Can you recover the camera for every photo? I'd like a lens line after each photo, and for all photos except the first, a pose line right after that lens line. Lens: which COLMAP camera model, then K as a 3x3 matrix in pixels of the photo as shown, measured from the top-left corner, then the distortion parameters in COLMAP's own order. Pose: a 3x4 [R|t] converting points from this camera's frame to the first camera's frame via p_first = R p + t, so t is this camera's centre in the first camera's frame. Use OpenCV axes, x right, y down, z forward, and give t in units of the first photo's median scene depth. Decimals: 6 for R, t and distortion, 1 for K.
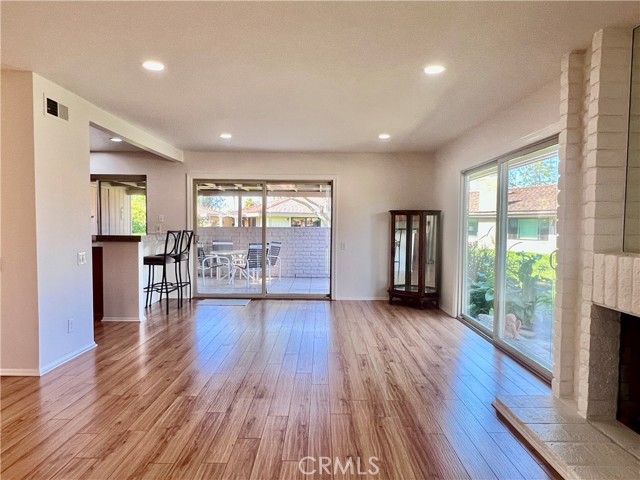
lens RADIAL K [[402.7, 0, 319.8], [0, 402.7, 243.1], [0, 0, 1]] dist [-0.005123, -0.000810]
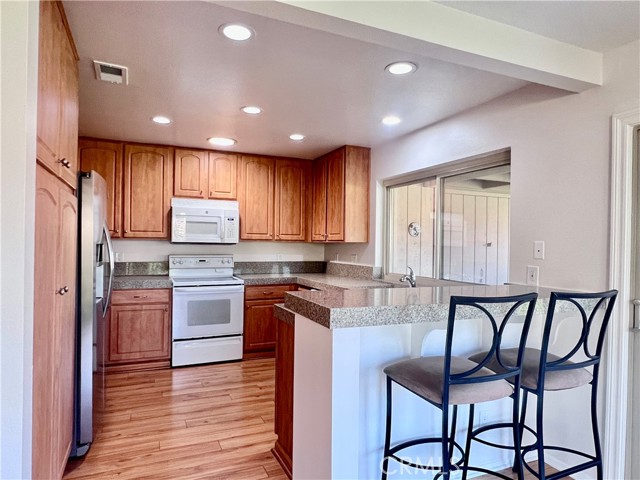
lens RADIAL K [[402.7, 0, 316.9], [0, 402.7, 242.5], [0, 0, 1]] dist [-0.005123, -0.000810]
pose [[0.398704, -0.004966, -0.917066, -0.151157], [-0.055367, 0.998031, -0.029476, -0.055471], [0.915407, 0.062527, 0.397644, 0.794994]]
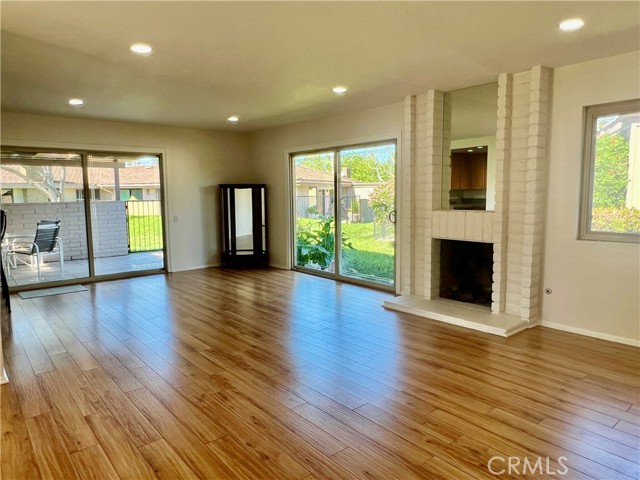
lens RADIAL K [[423.0, 0, 320.9], [0, 423.0, 239.0], [0, 0, 1]] dist [-0.021707, -0.003544]
pose [[0.758992, -0.086239, 0.645363, -0.442324], [0.047537, 0.995884, 0.077173, -0.009005], [-0.649362, -0.027895, 0.759967, -0.071174]]
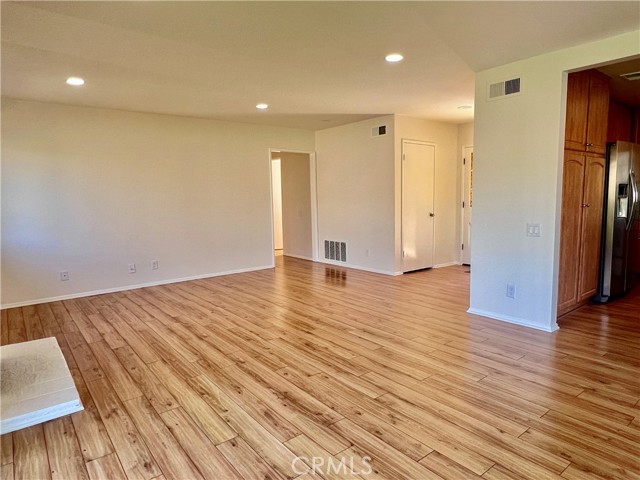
lens RADIAL K [[402.7, 0, 320.2], [0, 402.7, 236.4], [0, 0, 1]] dist [-0.005123, -0.000810]
pose [[-0.784590, 0.067546, -0.616325, 0.279652], [-0.017356, 0.991266, 0.130733, -0.044834], [0.619772, 0.113269, -0.776565, 1.010256]]
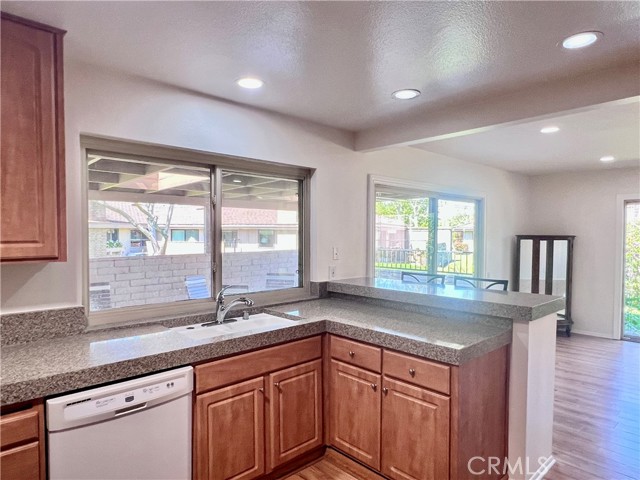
lens RADIAL K [[402.7, 0, 316.7], [0, 402.7, 241.7], [0, 0, 1]] dist [-0.005123, -0.000810]
pose [[0.734114, -0.021315, 0.678691, -0.951162], [0.036405, 0.999305, -0.007994, -0.089508], [-0.678049, 0.030576, 0.734380, 0.763859]]
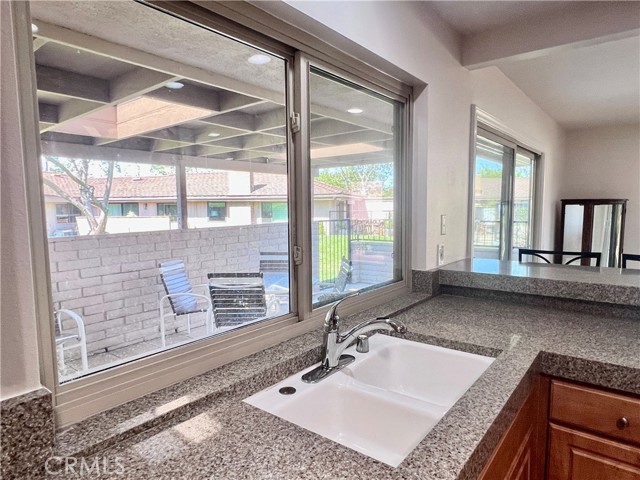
lens RADIAL K [[402.7, 0, 317.8], [0, 402.7, 244.9], [0, 0, 1]] dist [-0.005123, -0.000810]
pose [[0.623182, -0.092946, 0.776534, -0.895449], [0.055294, 0.995664, 0.074800, -0.092216], [-0.780119, -0.003676, 0.625620, 1.061155]]
